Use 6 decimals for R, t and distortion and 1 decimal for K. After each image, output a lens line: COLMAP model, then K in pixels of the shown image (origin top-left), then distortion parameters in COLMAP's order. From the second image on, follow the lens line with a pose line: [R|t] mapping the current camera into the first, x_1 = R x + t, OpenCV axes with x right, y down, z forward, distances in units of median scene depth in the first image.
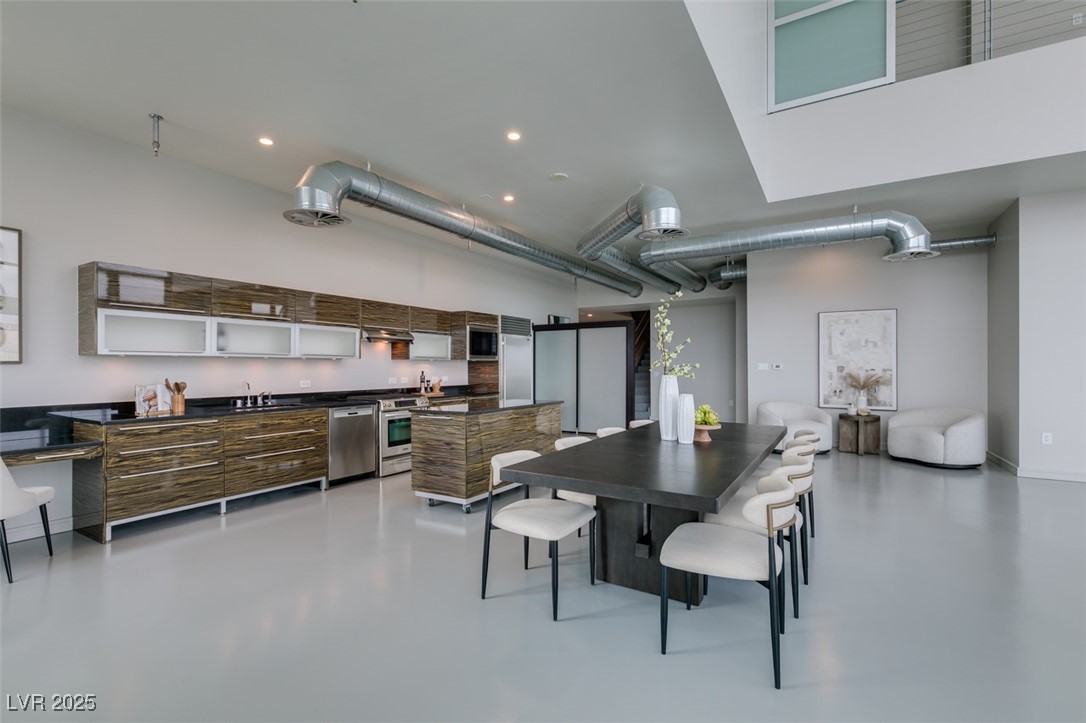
lens RADIAL K [[483.3, 0, 542.3], [0, 483.3, 367.3], [0, 0, 1]] dist [0.001390, -0.000607]
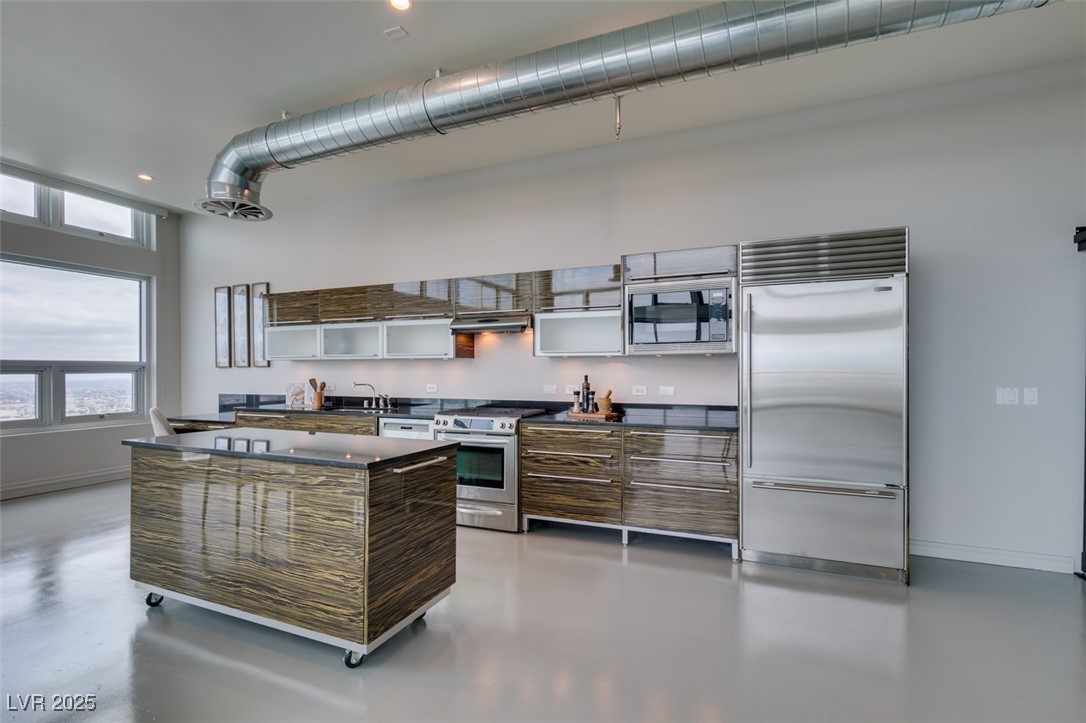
lens RADIAL K [[487.2, 0, 542.8], [0, 487.2, 370.3], [0, 0, 1]] dist [0.003478, 0.000340]
pose [[0.161962, 0.002100, -0.986795, 0.423537], [0.001207, 0.999997, 0.002327, 0.000255], [0.986796, -0.001568, 0.161959, 1.081830]]
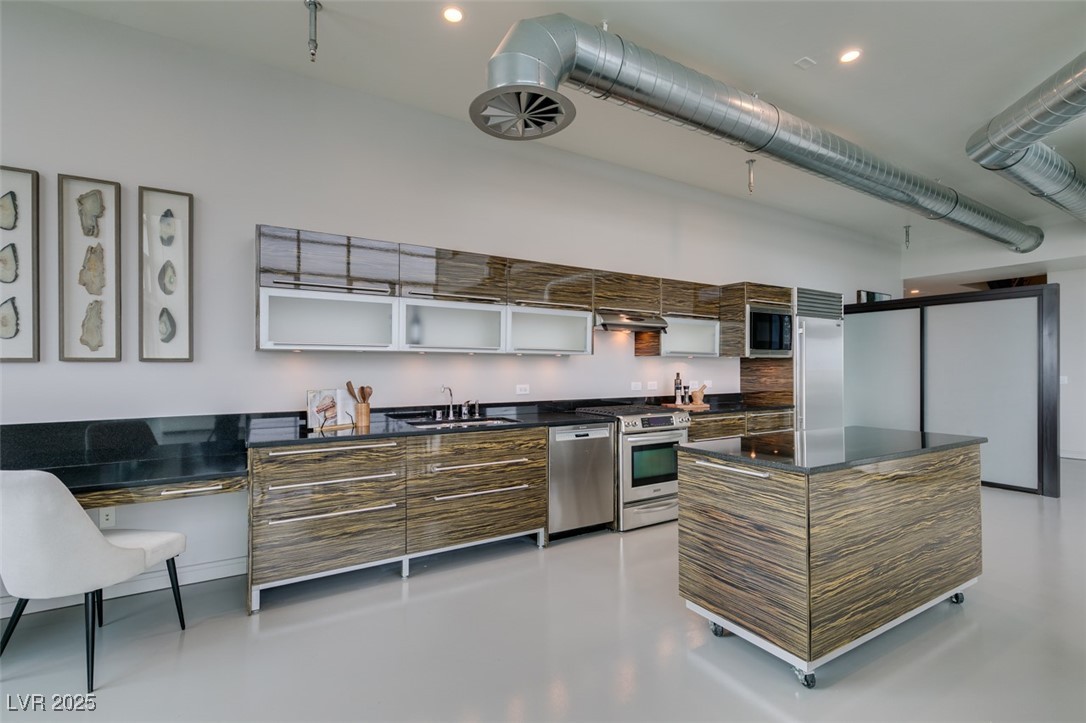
lens RADIAL K [[485.6, 0, 542.0], [0, 485.6, 364.9], [0, 0, 1]] dist [0.004875, -0.000079]
pose [[0.889324, 0.000436, -0.457277, -0.129727], [-0.002563, 0.999989, -0.004032, -0.000120], [0.457270, 0.004758, 0.889315, 0.365898]]
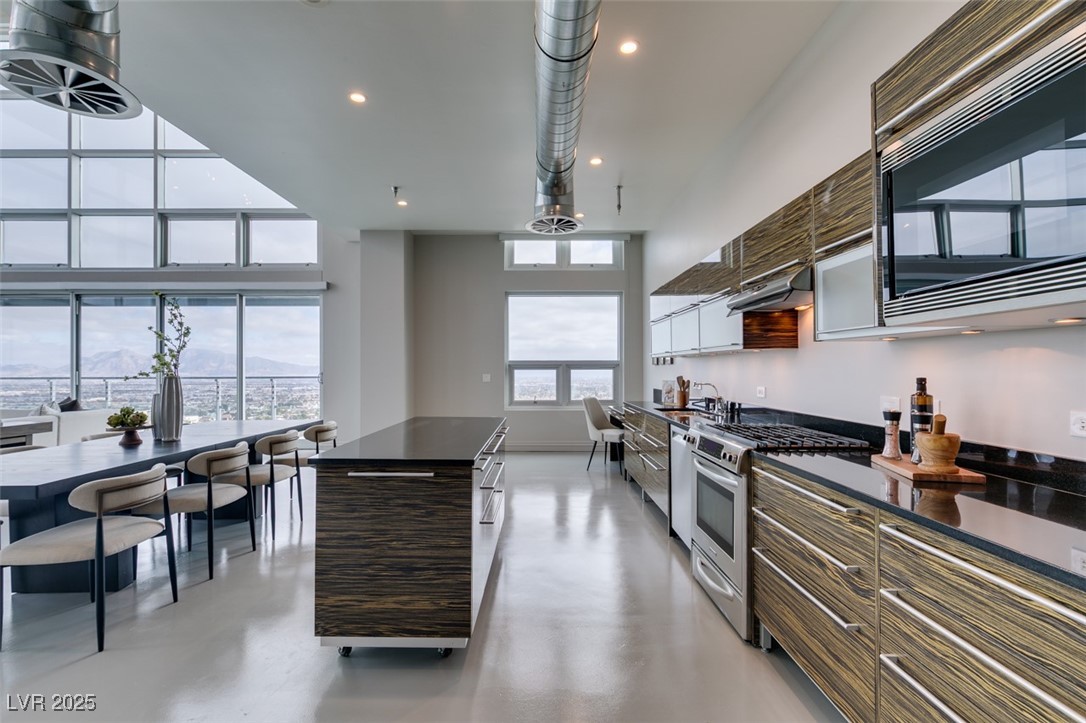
lens RADIAL K [[482.4, 0, 540.6], [0, 482.4, 366.0], [0, 0, 1]] dist [0.002720, -0.000452]
pose [[-0.848690, 0.001595, -0.528888, 0.091416], [0.003868, 0.999987, -0.003191, 0.001647], [0.528877, -0.004754, -0.848685, 1.416406]]
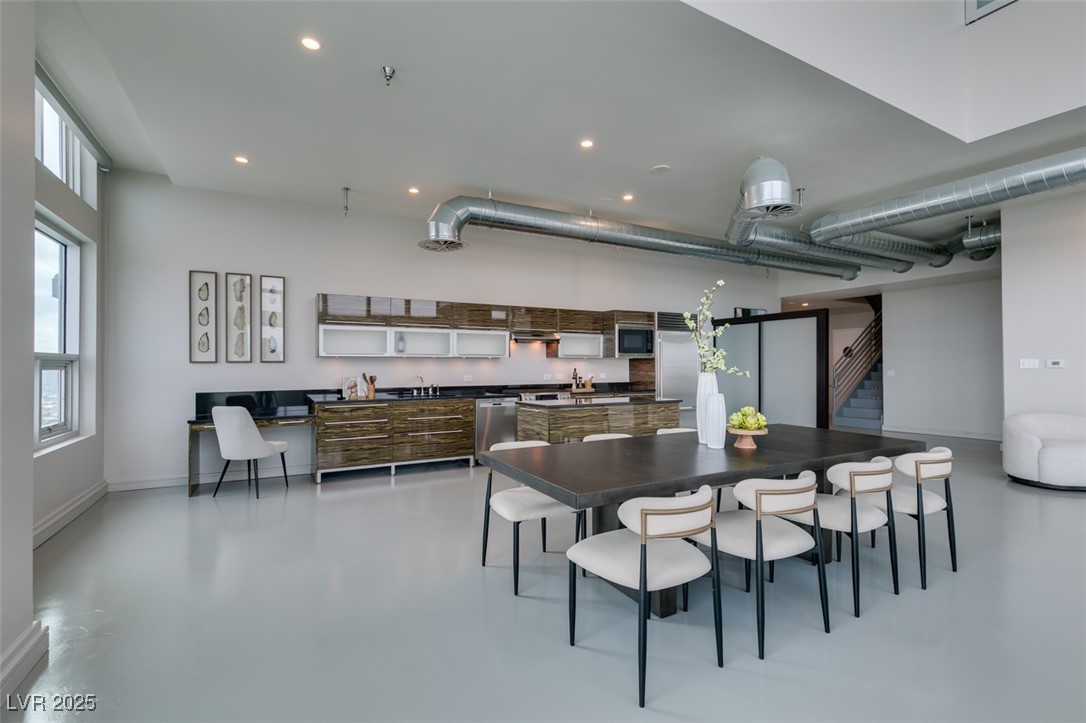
lens RADIAL K [[485.2, 0, 540.8], [0, 485.2, 362.1], [0, 0, 1]] dist [0.002636, -0.000234]
pose [[0.870096, -0.004086, -0.492866, 0.276670], [0.000831, 0.999976, -0.006823, 0.001499], [0.492882, 0.005527, 0.870079, 0.029262]]
